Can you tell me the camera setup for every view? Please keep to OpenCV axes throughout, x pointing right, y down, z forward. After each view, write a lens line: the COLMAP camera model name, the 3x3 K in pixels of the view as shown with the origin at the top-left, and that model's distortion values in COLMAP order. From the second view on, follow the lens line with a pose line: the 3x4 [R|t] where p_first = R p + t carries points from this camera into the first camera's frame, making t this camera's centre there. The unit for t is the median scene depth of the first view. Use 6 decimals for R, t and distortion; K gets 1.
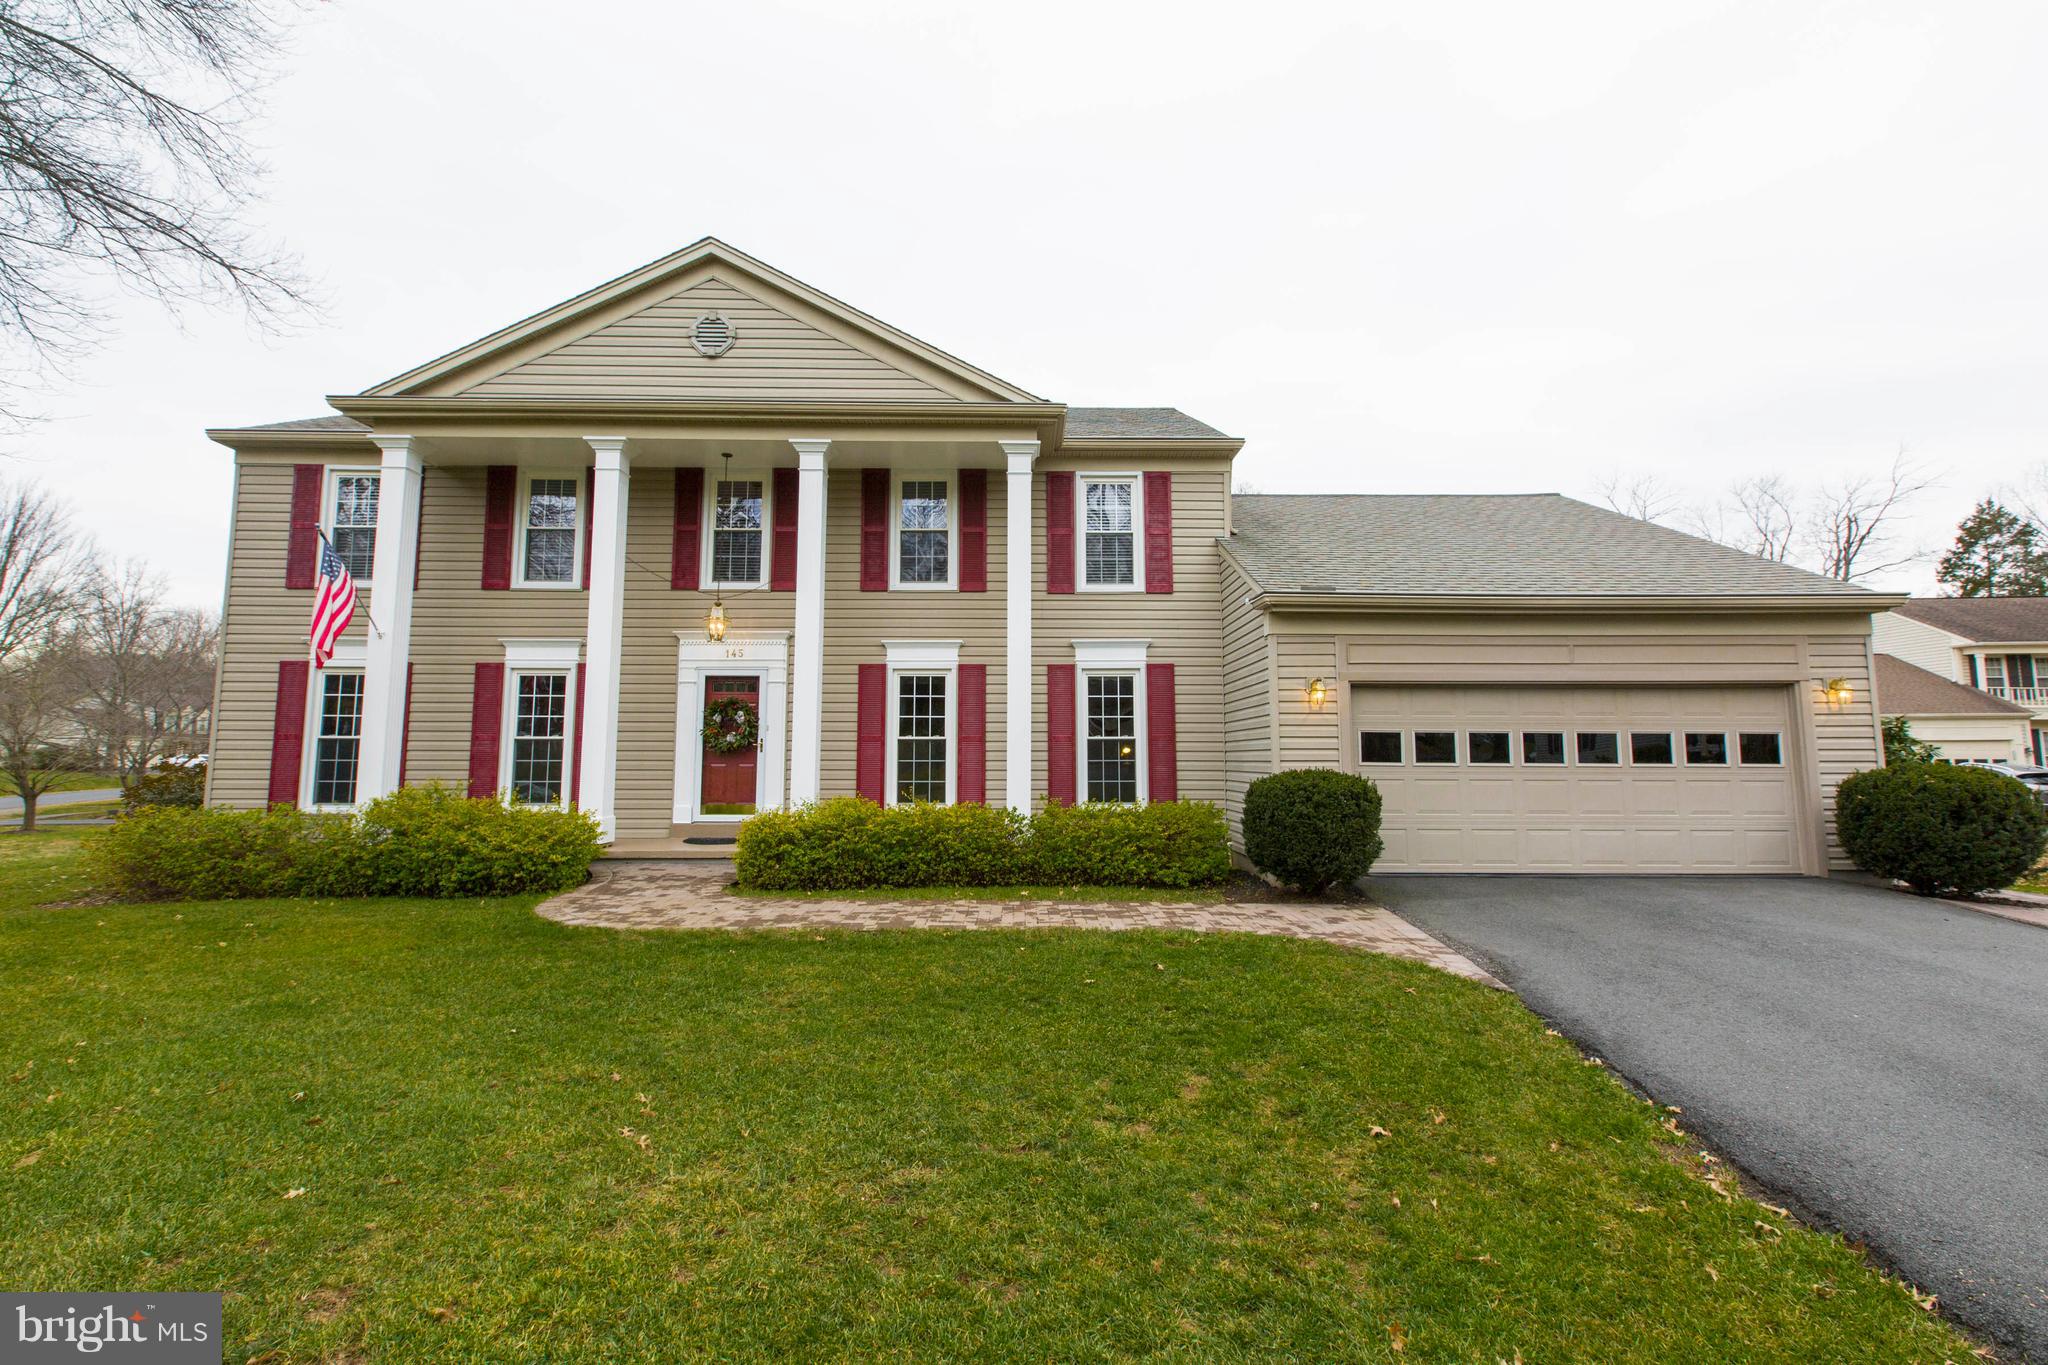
lens RADIAL K [[926.7, 0, 1036.1], [0, 926.7, 667.5], [0, 0, 1]] dist [0.009886, 0.001473]
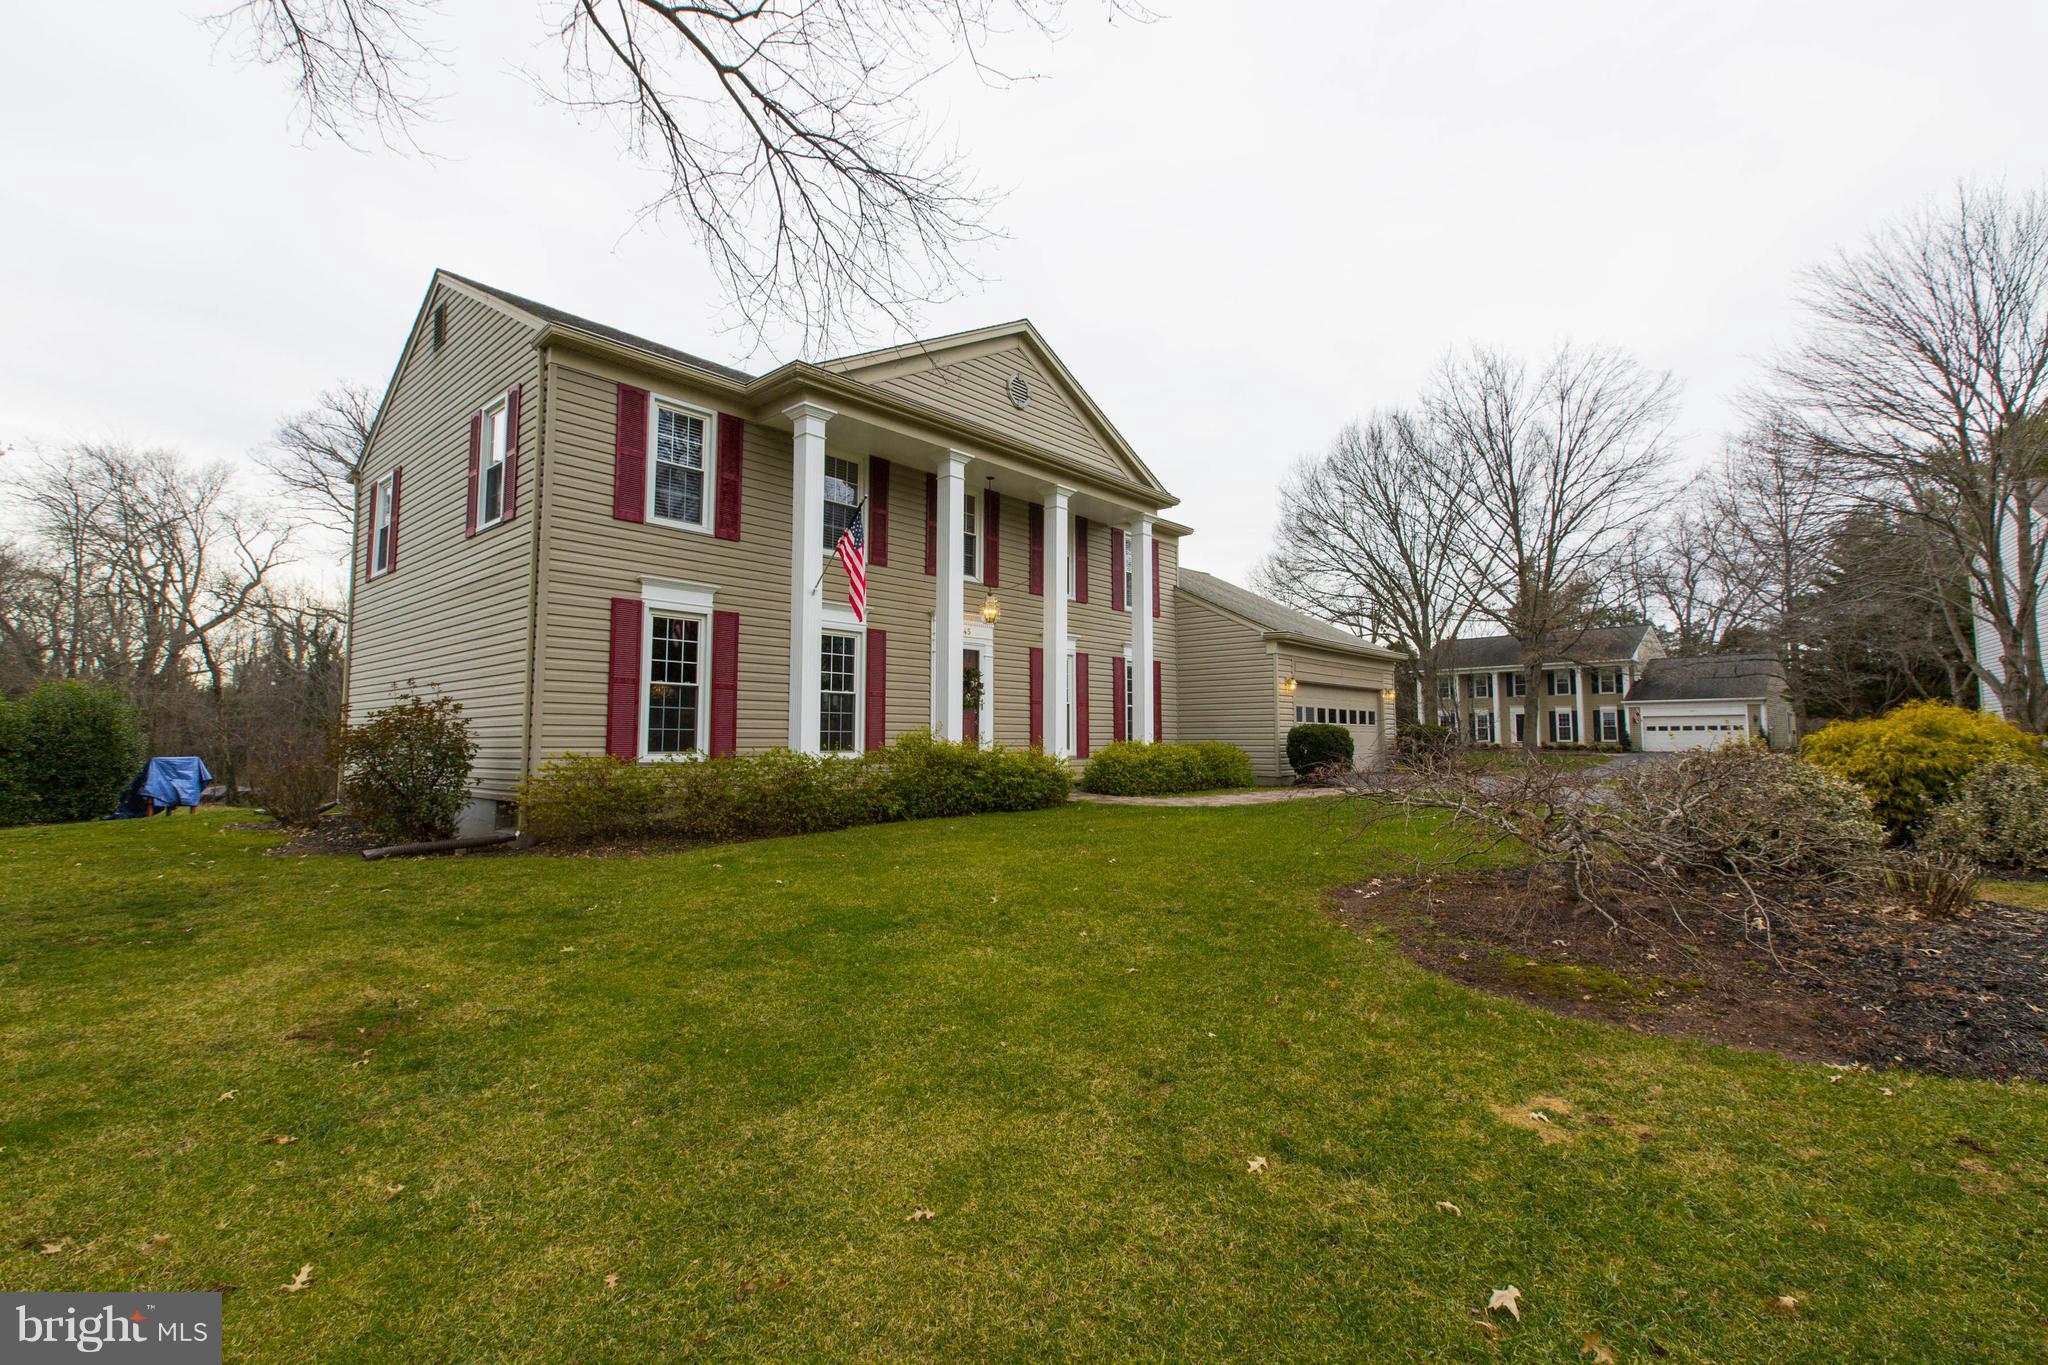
lens RADIAL K [[926.7, 0, 1036.5], [0, 926.7, 663.3], [0, 0, 1]] dist [0.009886, 0.001473]
pose [[0.668970, 0.060234, 0.740845, -1.233555], [-0.081744, 0.996627, -0.007218, 0.030773], [-0.738781, -0.055731, 0.671637, 0.076141]]
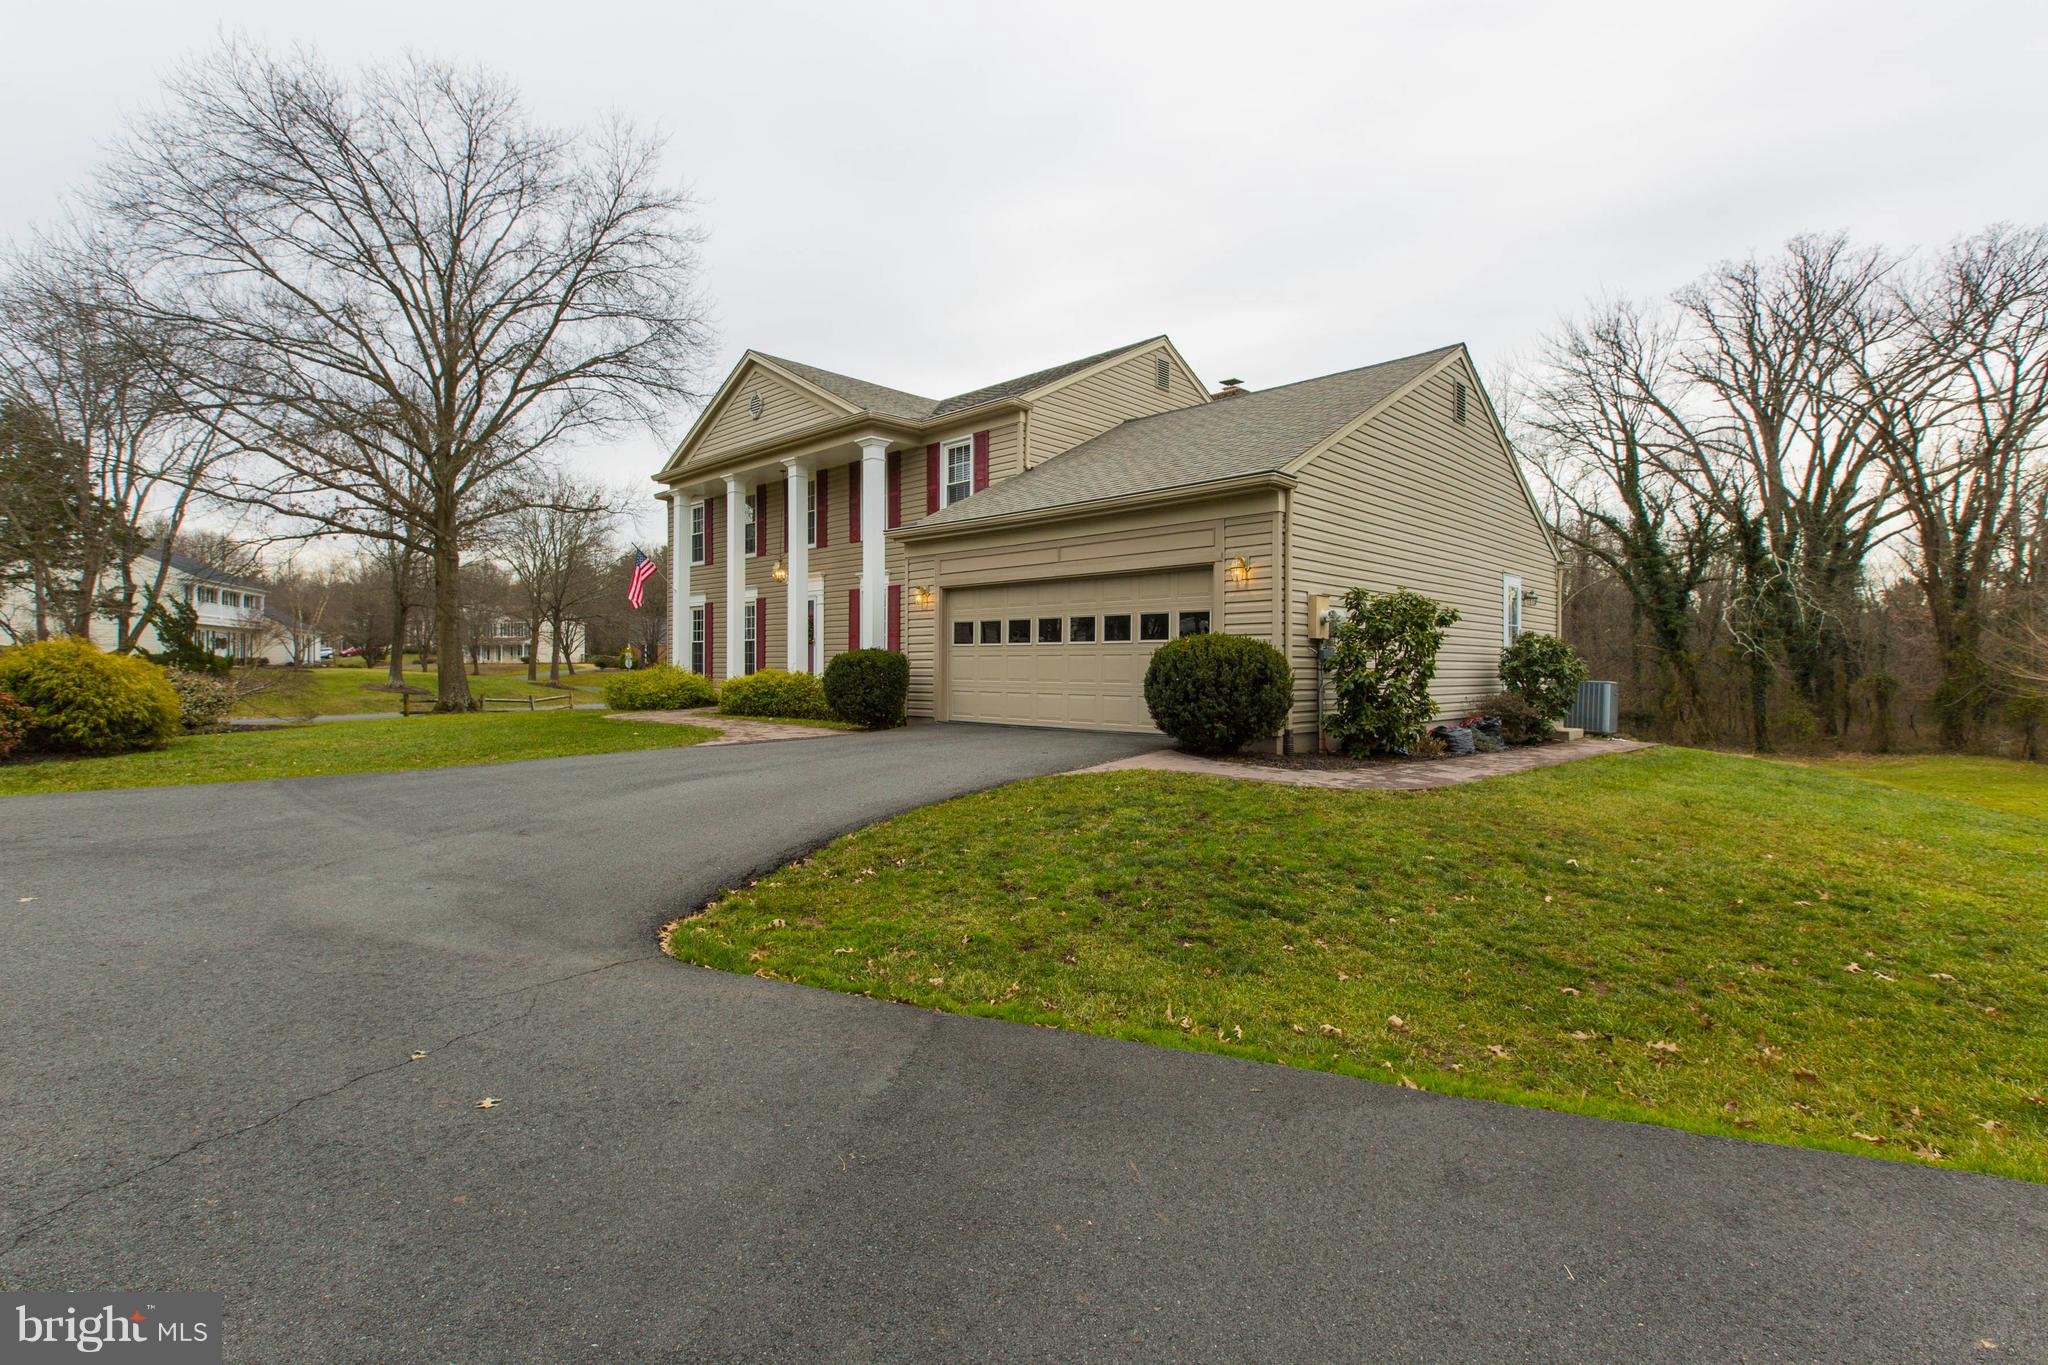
lens RADIAL K [[926.7, 0, 1019.8], [0, 926.7, 684.9], [0, 0, 1]] dist [0.009886, 0.001473]
pose [[0.711865, 0.013899, -0.702178, 1.185607], [0.072868, 0.992947, 0.093528, 0.032933], [0.698526, -0.117746, 0.705831, 0.054232]]
